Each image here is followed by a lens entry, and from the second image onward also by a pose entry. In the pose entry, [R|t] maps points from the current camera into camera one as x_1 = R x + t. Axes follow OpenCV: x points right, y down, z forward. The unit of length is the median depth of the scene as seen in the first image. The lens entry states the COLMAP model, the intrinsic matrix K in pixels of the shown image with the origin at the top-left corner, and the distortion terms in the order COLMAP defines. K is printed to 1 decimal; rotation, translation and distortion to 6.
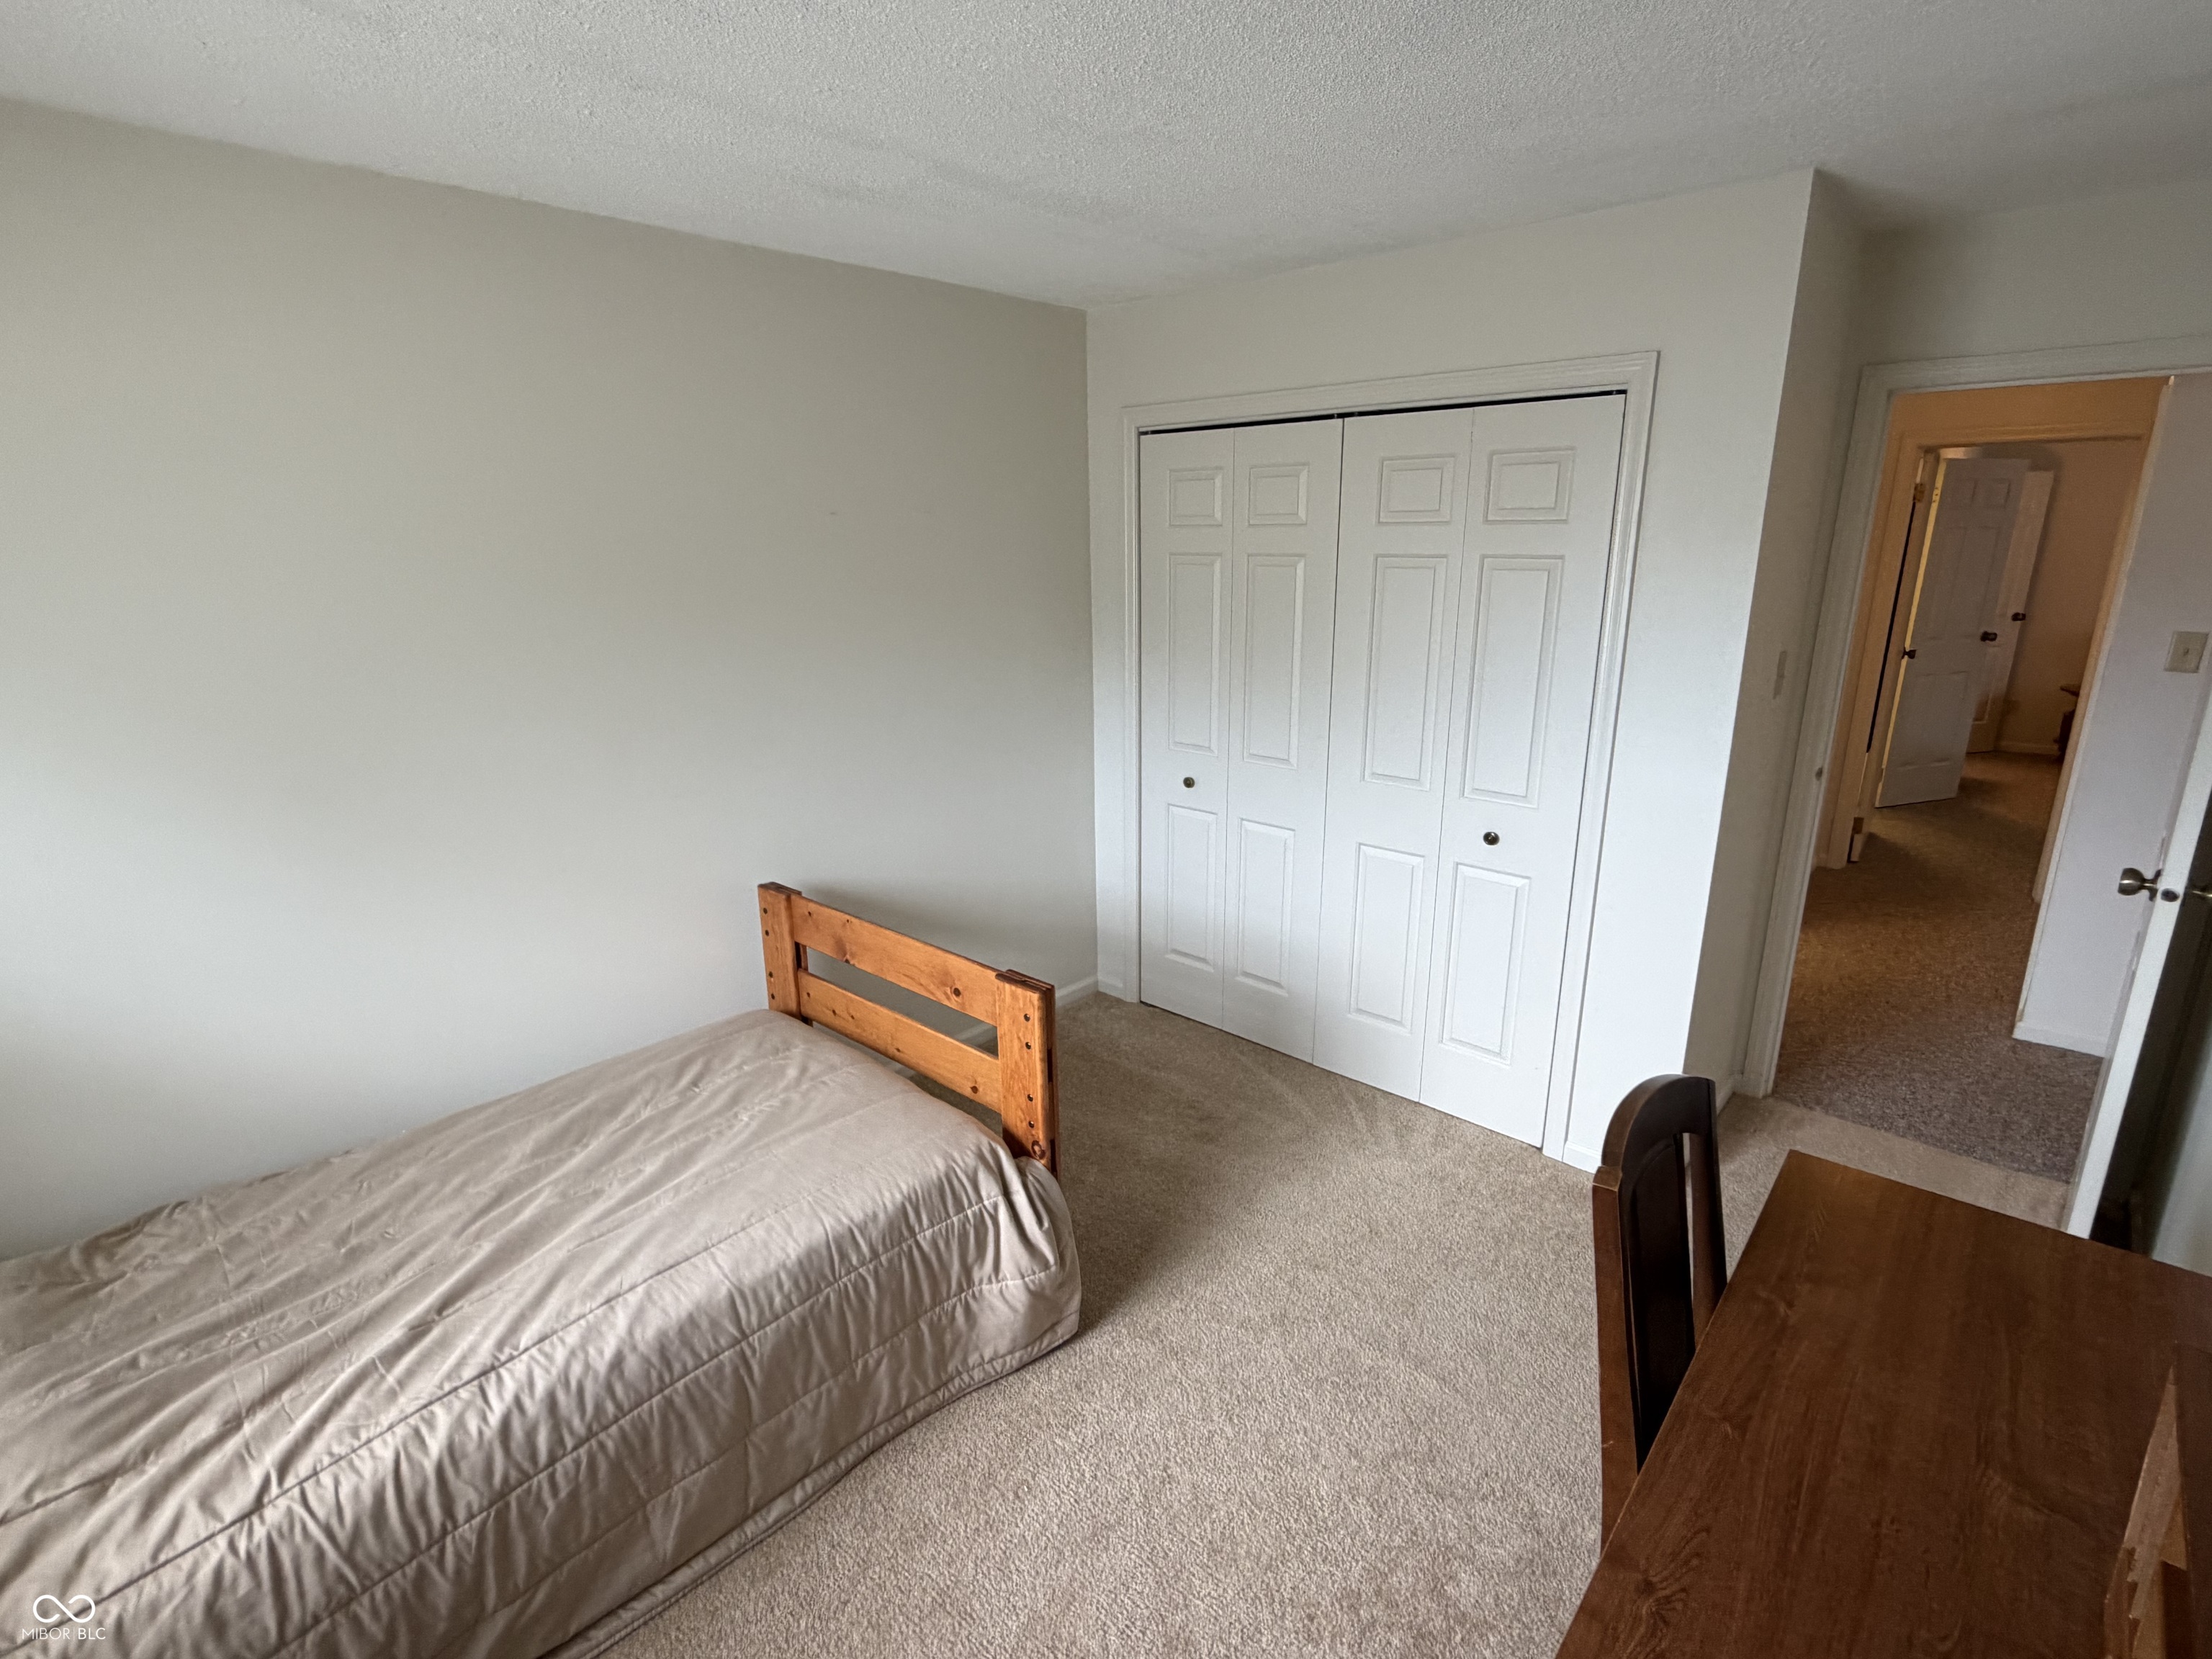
lens RADIAL K [[1069.2, 0, 1106.3], [0, 1069.2, 827.9], [0, 0, 1]] dist [0.006546, 0.001262]
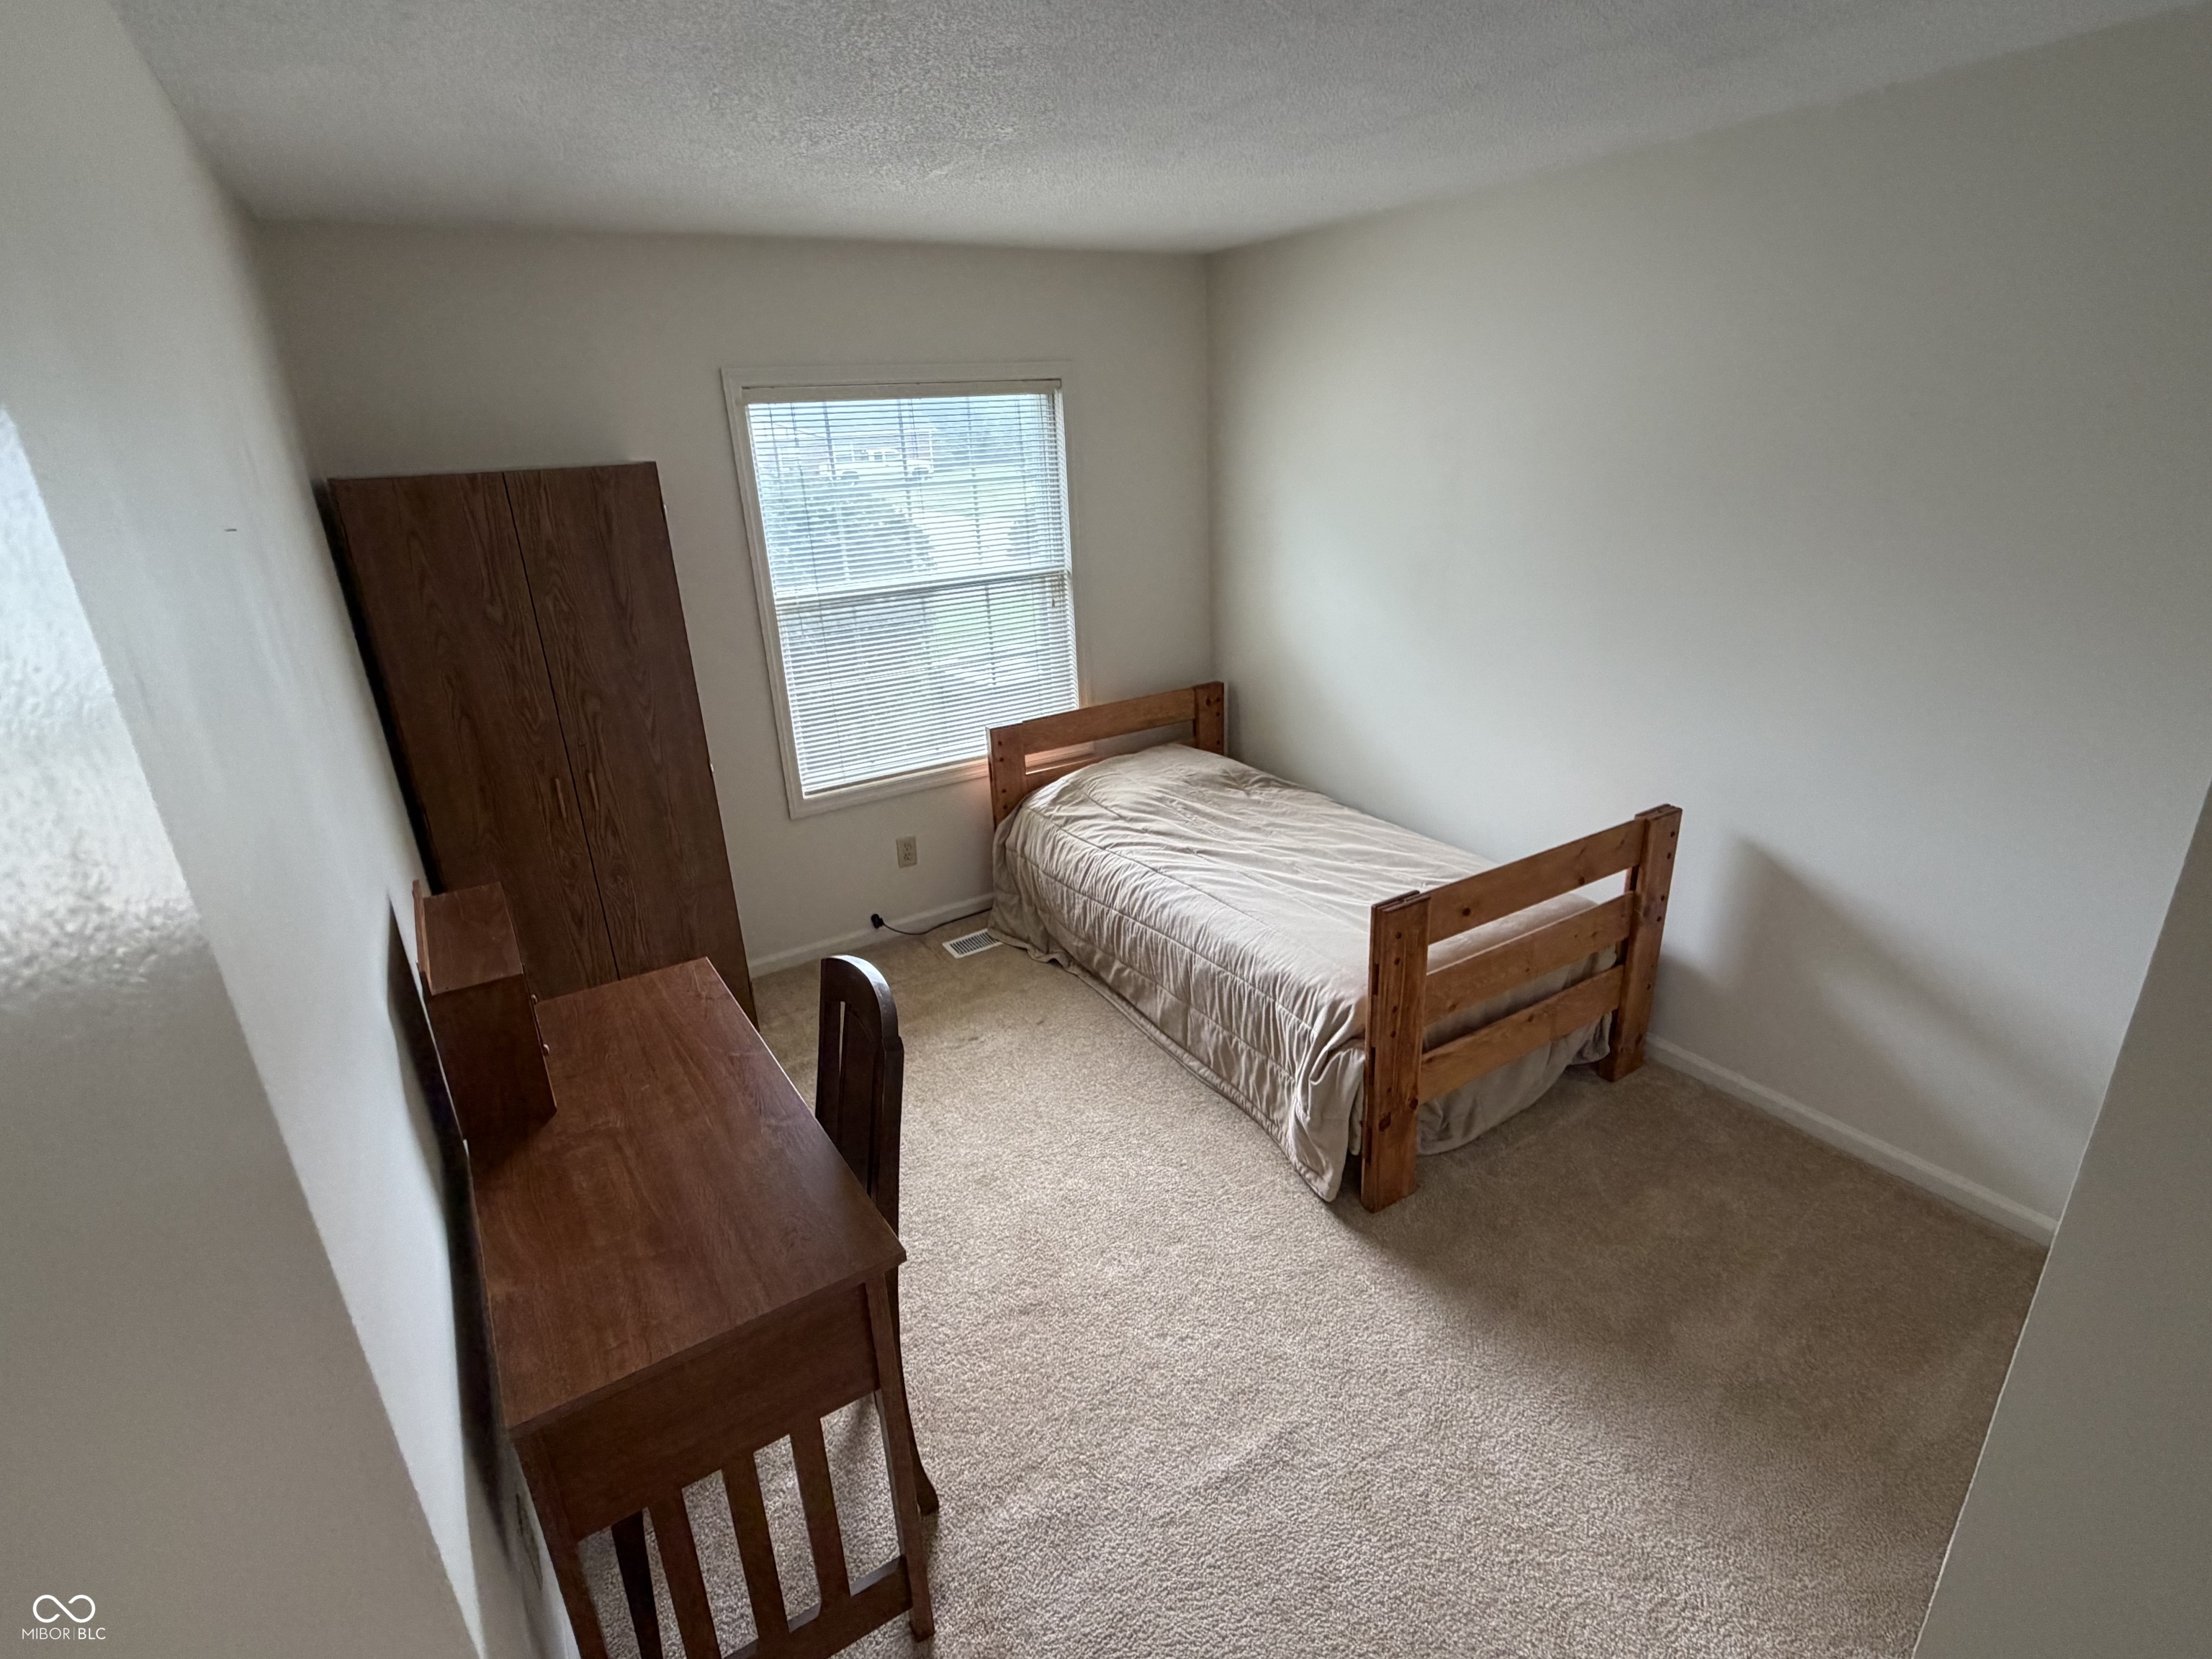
lens RADIAL K [[1069.2, 0, 1106.2], [0, 1069.2, 824.7], [0, 0, 1]] dist [0.006546, 0.001262]
pose [[-0.267836, 0.358880, -0.894130, 1.133739], [-0.209941, 0.883997, 0.417700, -0.373908], [0.940313, 0.299590, -0.161422, 1.082758]]
